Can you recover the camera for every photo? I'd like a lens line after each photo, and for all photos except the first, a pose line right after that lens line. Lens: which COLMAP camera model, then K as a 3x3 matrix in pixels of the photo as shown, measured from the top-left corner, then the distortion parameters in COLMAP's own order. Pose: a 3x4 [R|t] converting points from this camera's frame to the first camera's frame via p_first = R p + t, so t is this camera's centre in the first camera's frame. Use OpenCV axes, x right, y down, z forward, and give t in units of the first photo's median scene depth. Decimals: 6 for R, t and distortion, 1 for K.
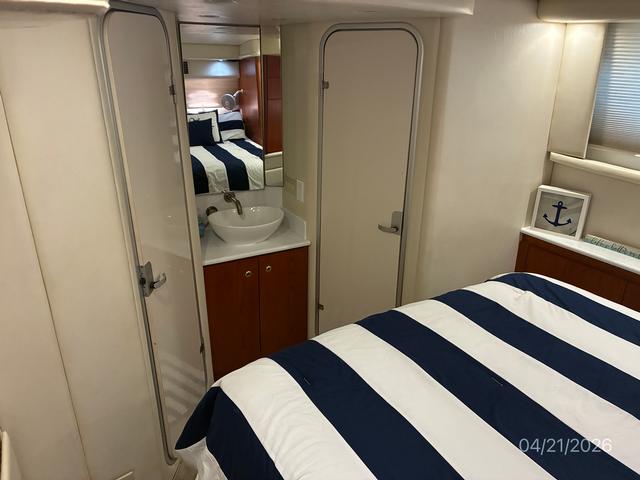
lens RADIAL K [[496.9, 0, 320.0], [0, 496.9, 240.0], [0, 0, 1]] dist [0.006080, 0.000745]
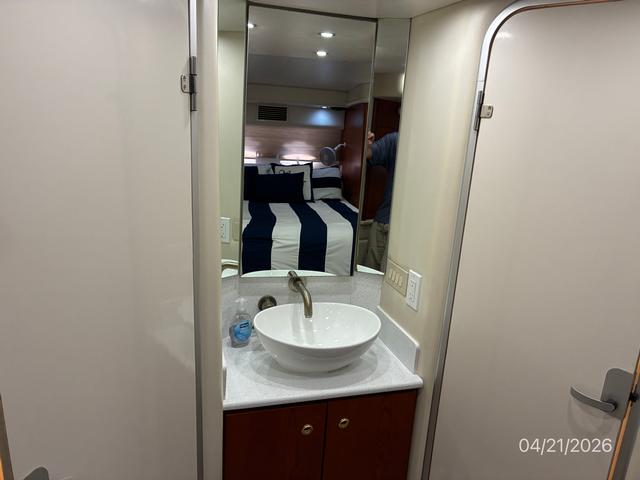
lens RADIAL K [[496.9, 0, 320.0], [0, 496.9, 240.0], [0, 0, 1]] dist [0.006080, 0.000745]
pose [[0.976338, 0.103557, -0.189844, -0.021005], [-0.126880, 0.985217, -0.115102, -0.038338], [0.175118, 0.136466, 0.975044, 0.199367]]
